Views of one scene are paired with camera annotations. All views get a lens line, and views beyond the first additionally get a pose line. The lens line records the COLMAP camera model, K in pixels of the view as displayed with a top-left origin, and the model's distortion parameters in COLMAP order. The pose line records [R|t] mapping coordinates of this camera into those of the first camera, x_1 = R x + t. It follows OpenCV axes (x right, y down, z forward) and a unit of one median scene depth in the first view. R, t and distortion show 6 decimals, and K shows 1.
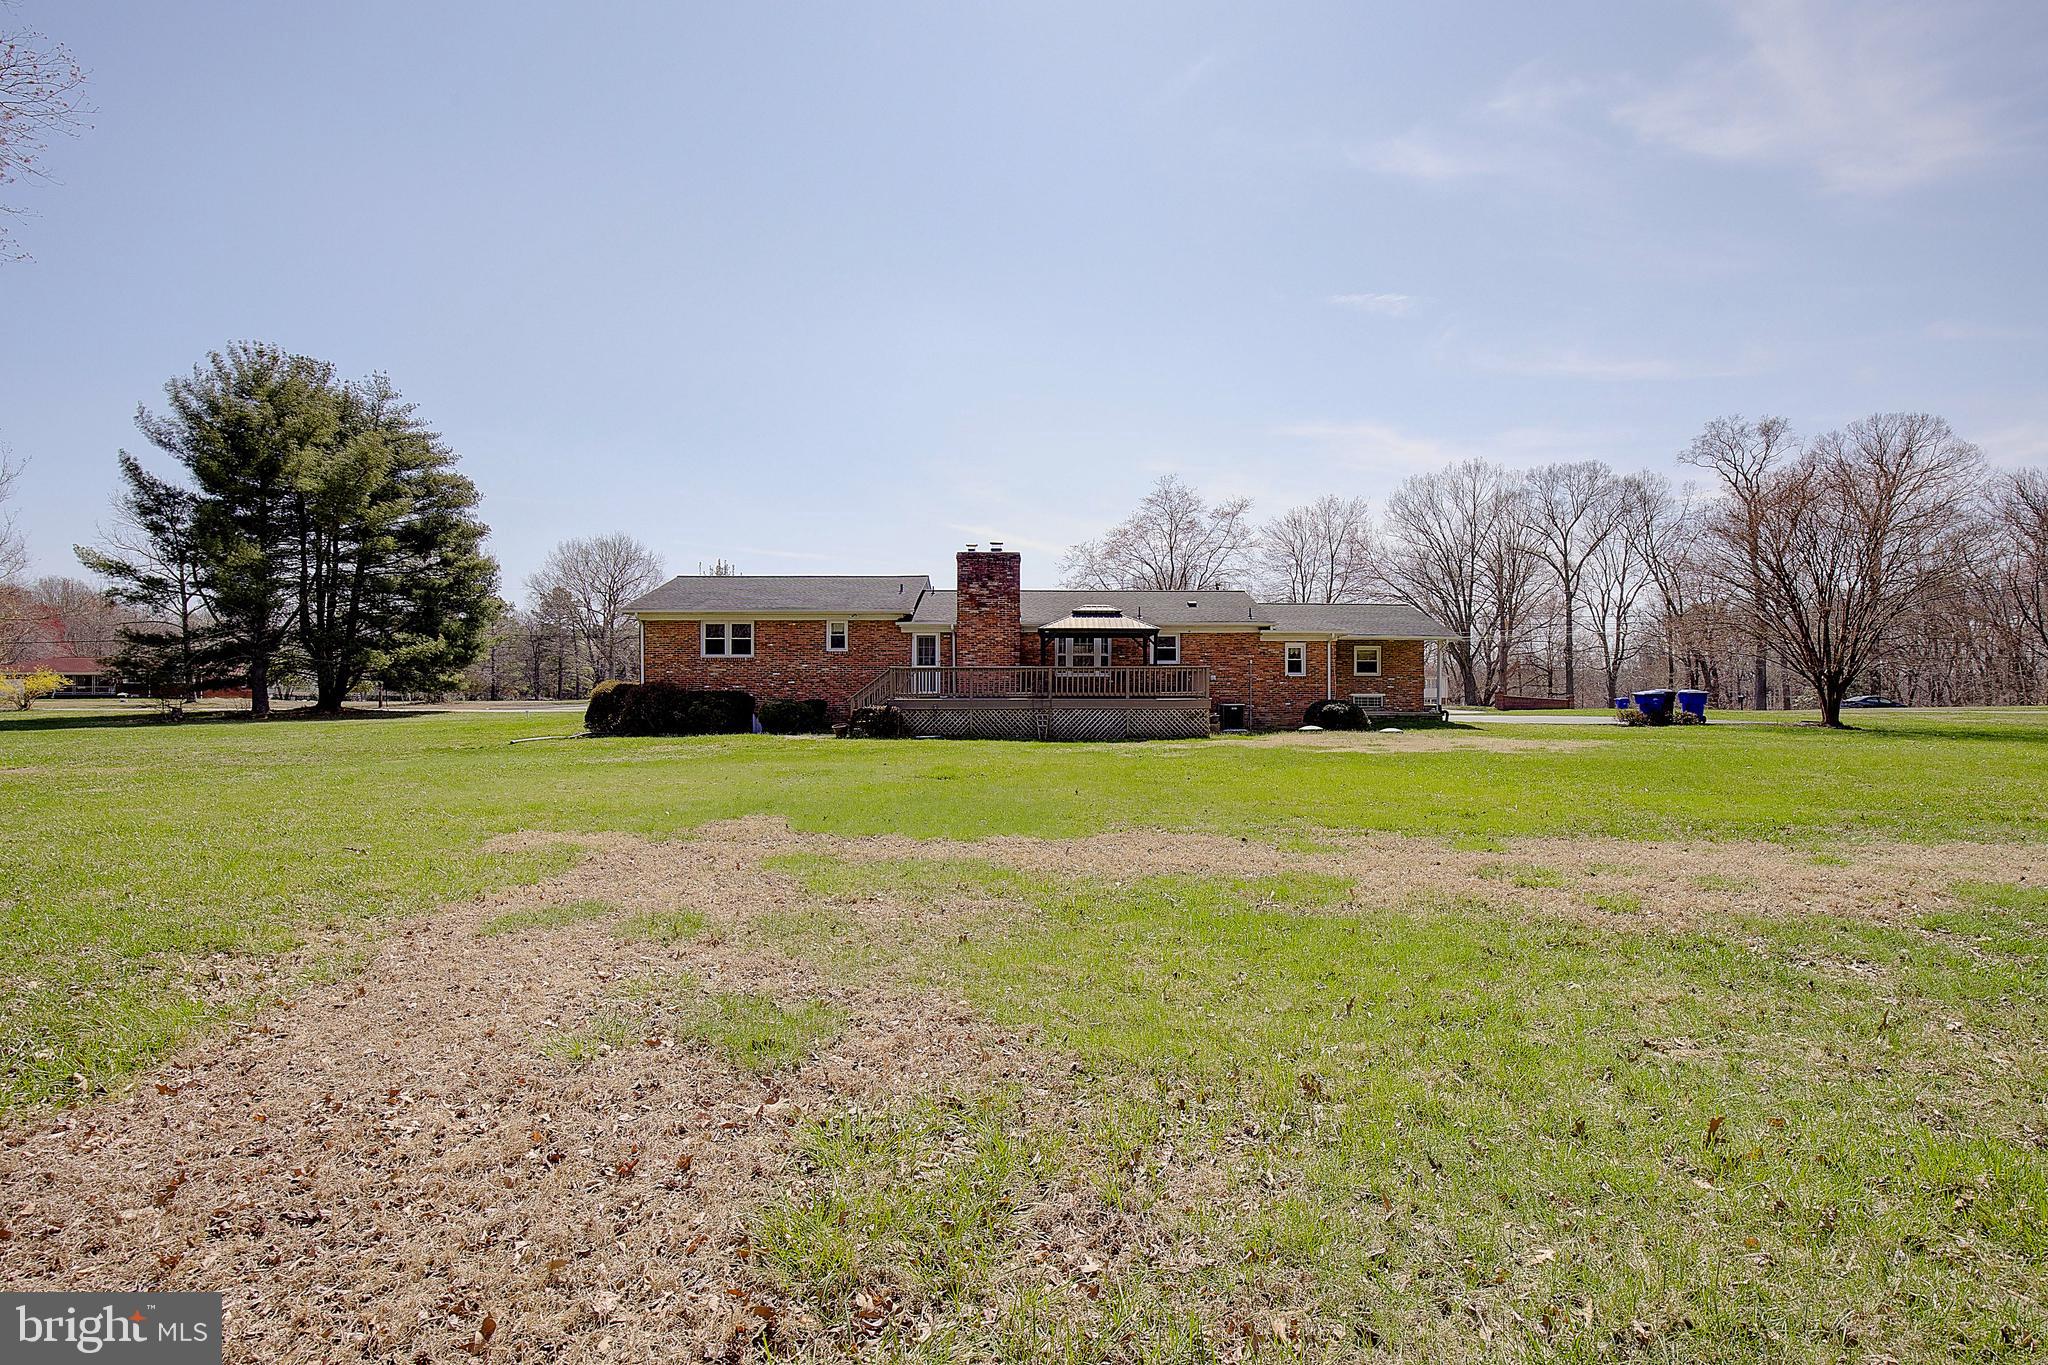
lens RADIAL K [[966.7, 0, 1024.0], [0, 966.7, 682.5], [0, 0, 1]] dist [0.001143, 0.000177]
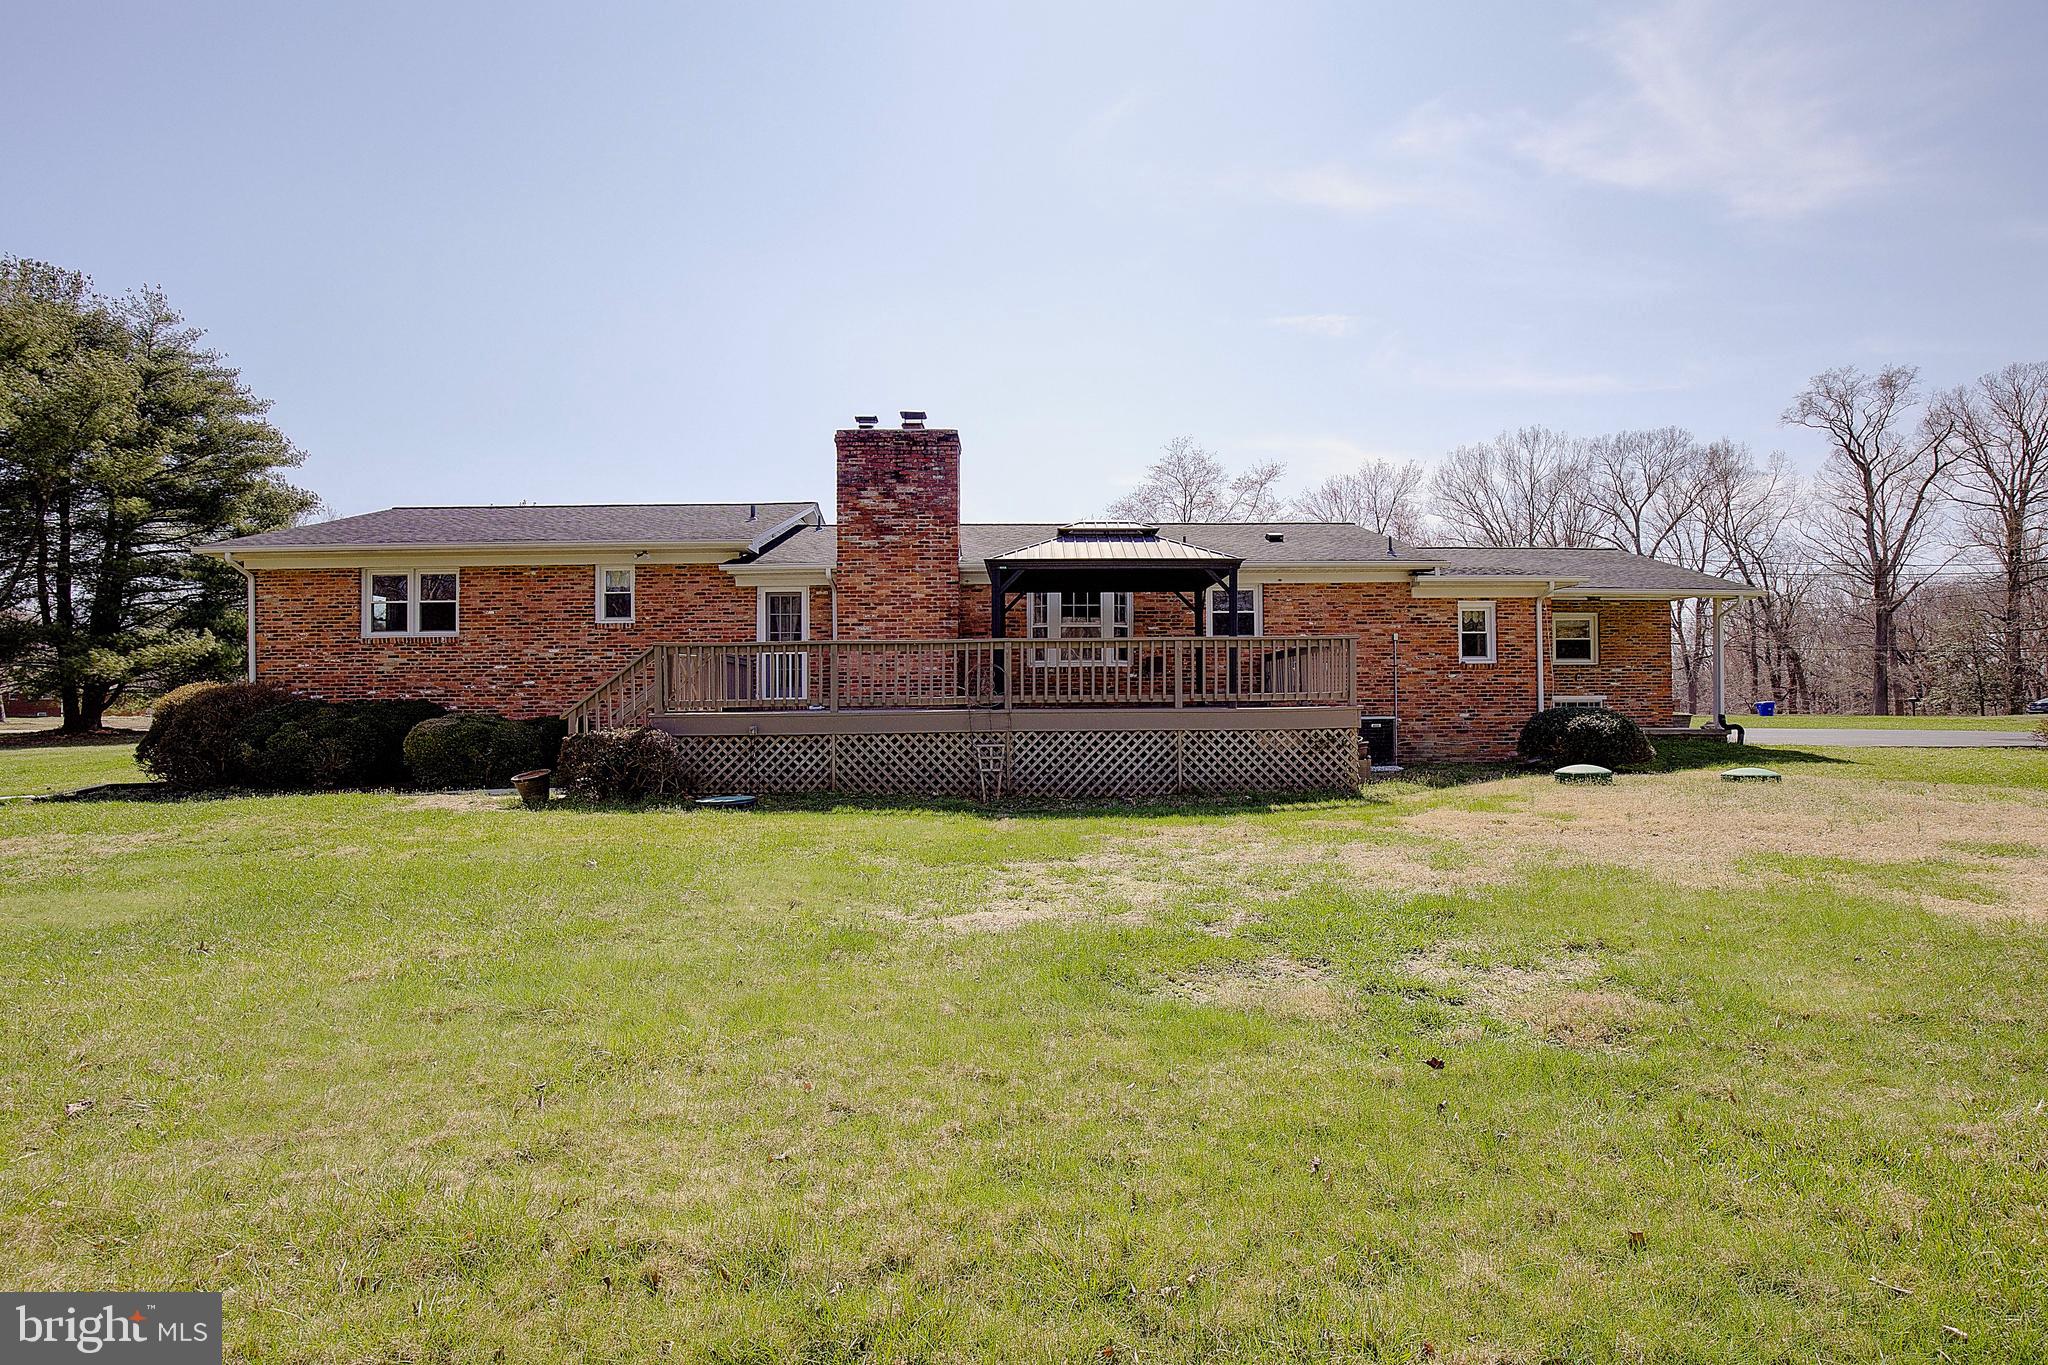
lens RADIAL K [[966.7, 0, 1024.0], [0, 966.7, 682.5], [0, 0, 1]] dist [0.001143, 0.000177]
pose [[0.999958, -0.008824, 0.002401, 0.028753], [0.008849, 0.999904, -0.010701, 0.007812], [-0.002307, 0.010721, 0.999940, 0.468370]]
